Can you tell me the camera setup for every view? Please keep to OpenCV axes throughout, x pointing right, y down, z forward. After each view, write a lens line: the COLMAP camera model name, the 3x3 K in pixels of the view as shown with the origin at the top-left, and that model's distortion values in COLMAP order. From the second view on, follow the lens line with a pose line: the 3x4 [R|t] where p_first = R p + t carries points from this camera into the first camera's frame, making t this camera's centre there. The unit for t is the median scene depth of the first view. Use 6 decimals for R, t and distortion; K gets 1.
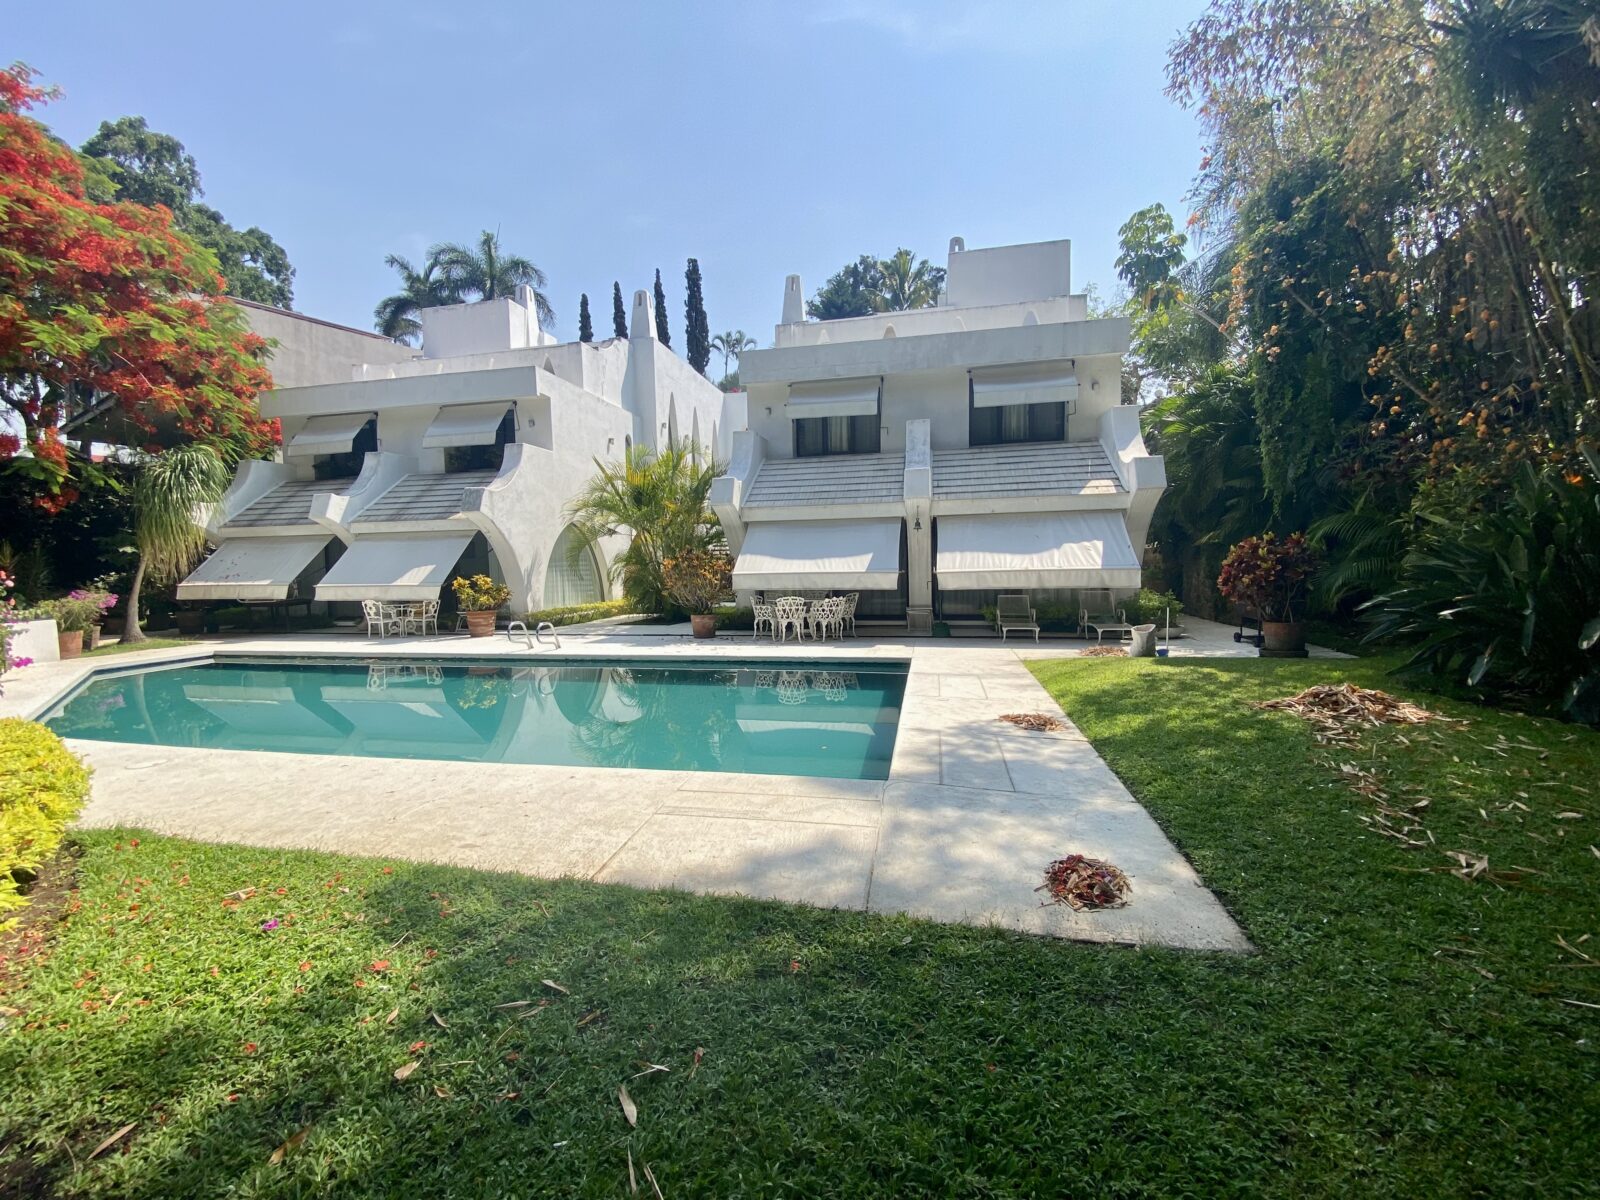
lens RADIAL K [[640.8, 0, 796.4], [0, 640.8, 609.8], [0, 0, 1]] dist [0.029749, -0.028285]
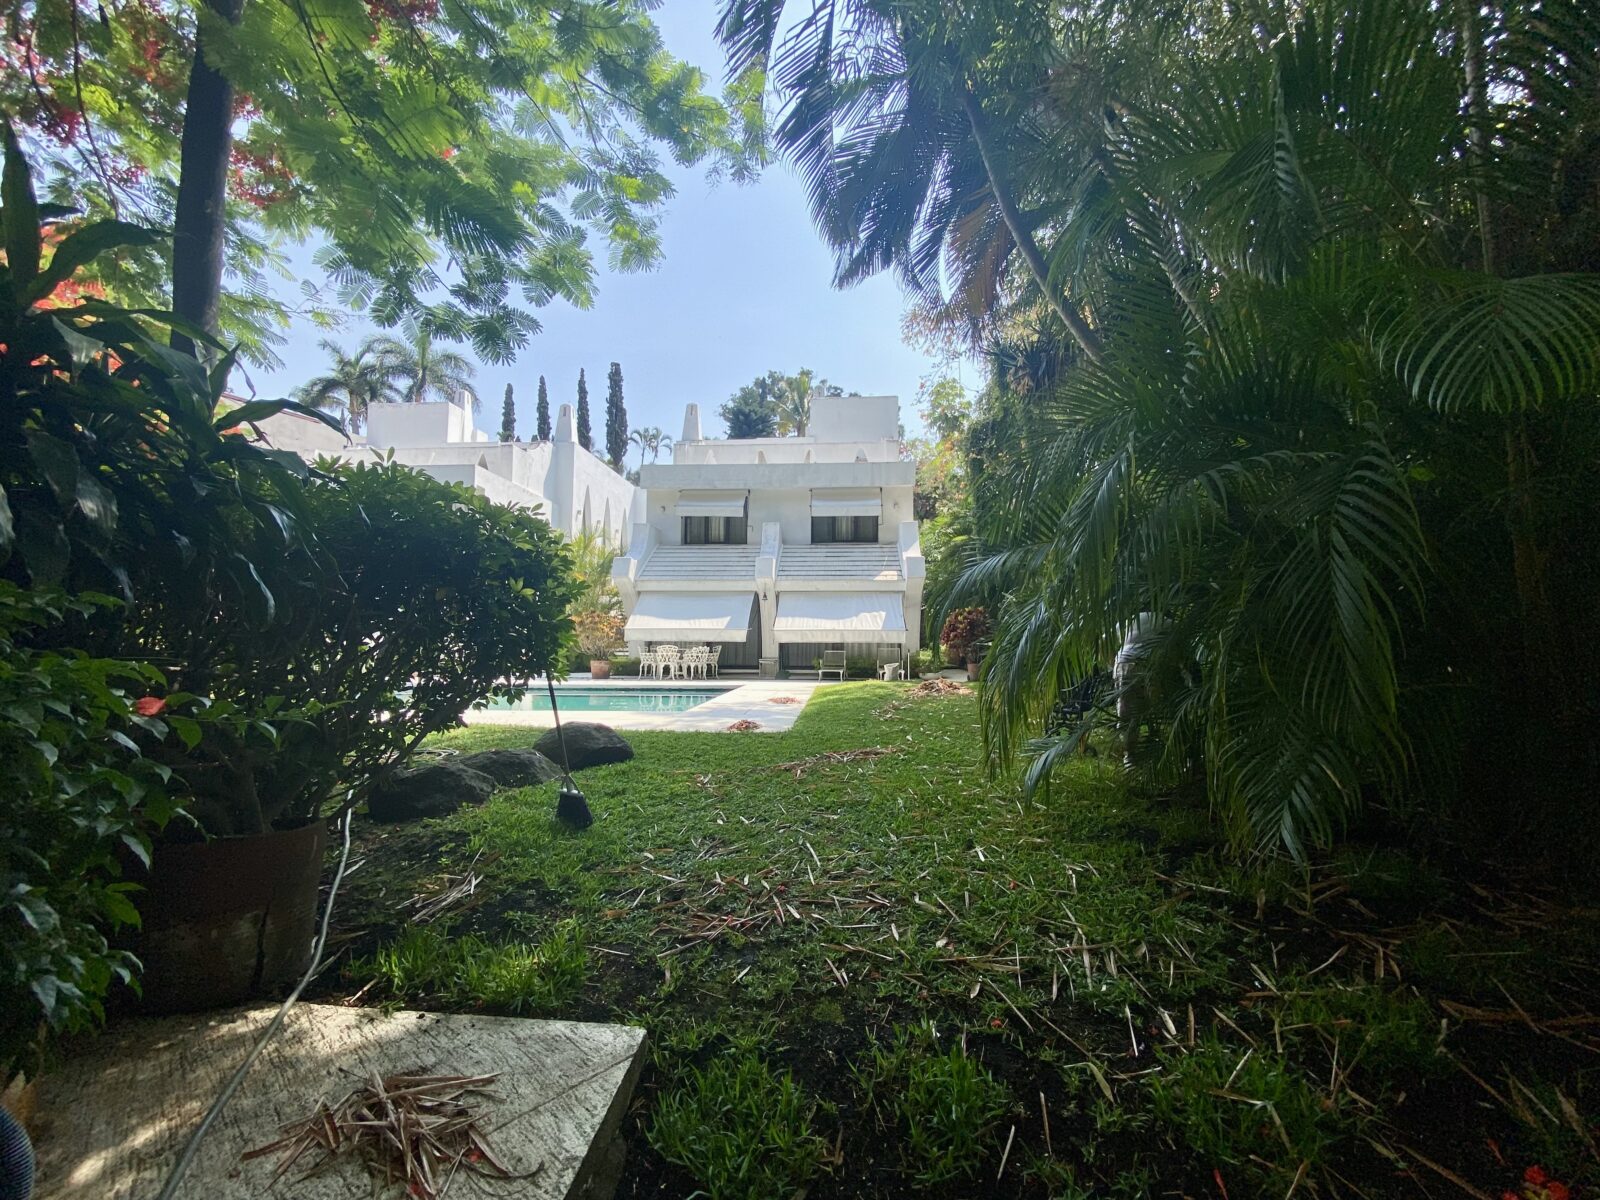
lens RADIAL K [[640.8, 0, 796.4], [0, 640.8, 609.8], [0, 0, 1]] dist [0.029749, -0.028285]
pose [[0.990967, 0.032167, 0.130194, 0.055495], [-0.015187, 0.991480, -0.129372, 0.051351], [-0.133247, 0.126226, 0.983012, -0.257145]]
